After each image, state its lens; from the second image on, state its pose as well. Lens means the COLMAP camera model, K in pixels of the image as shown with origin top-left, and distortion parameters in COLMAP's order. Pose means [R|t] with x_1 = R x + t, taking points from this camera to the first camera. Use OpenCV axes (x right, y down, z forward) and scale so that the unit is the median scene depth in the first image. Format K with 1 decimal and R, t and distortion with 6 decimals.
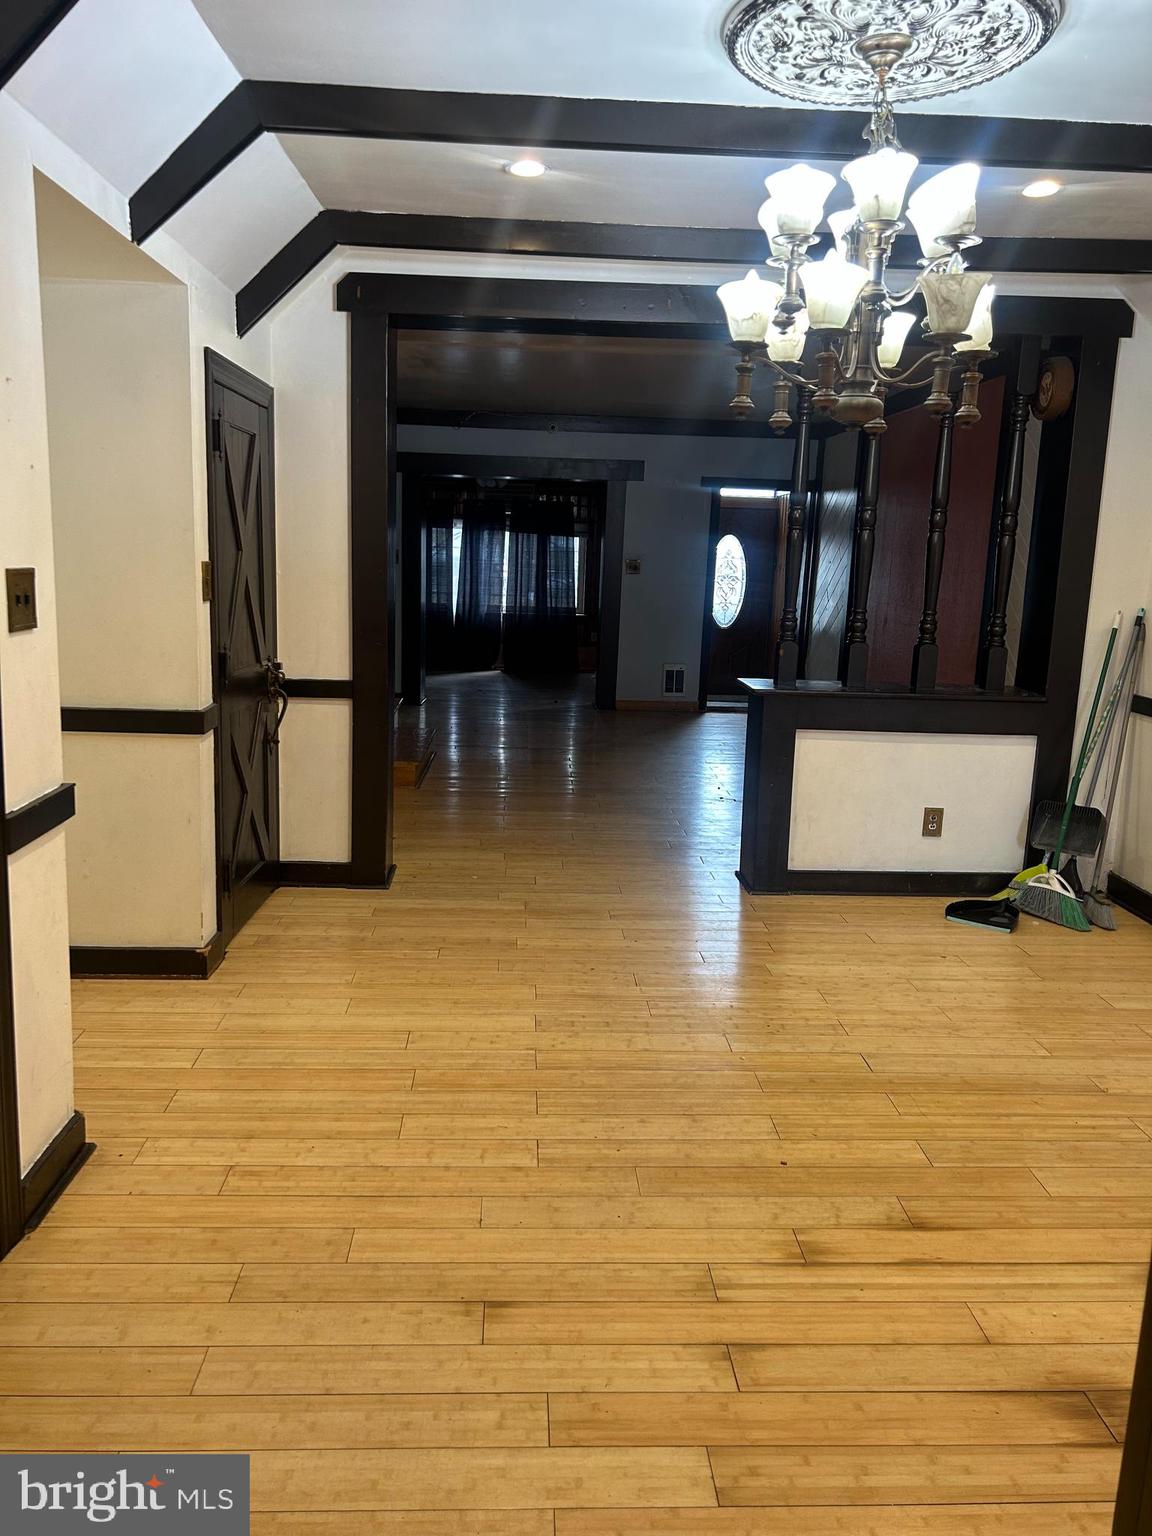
lens RADIAL K [[1180.0, 0, 574.7], [0, 1180.0, 769.5], [0, 0, 1]] dist [0.030740, -0.017582]
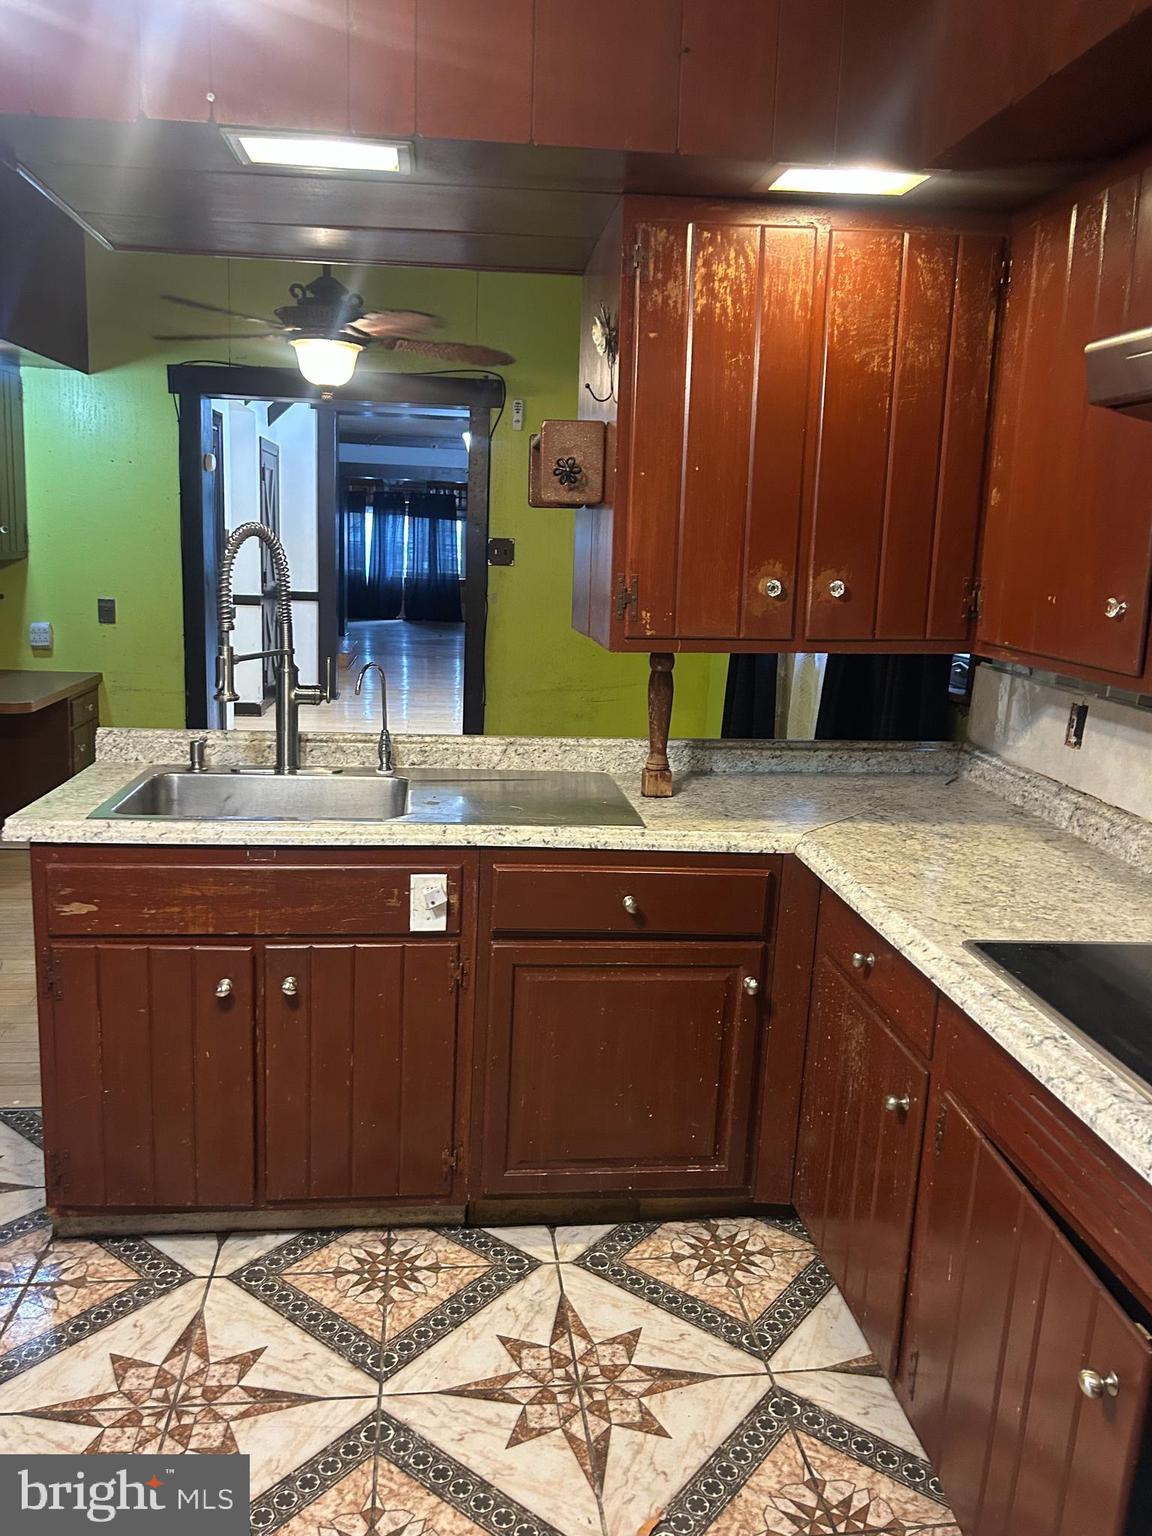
lens RADIAL K [[1180.0, 0, 575.0], [0, 1180.0, 769.2], [0, 0, 1]] dist [0.030740, -0.017582]
pose [[0.997474, -0.007966, 0.070579, 0.037307], [0.006658, 0.999802, 0.018739, 0.063159], [-0.070714, -0.018222, 0.997330, -0.362945]]
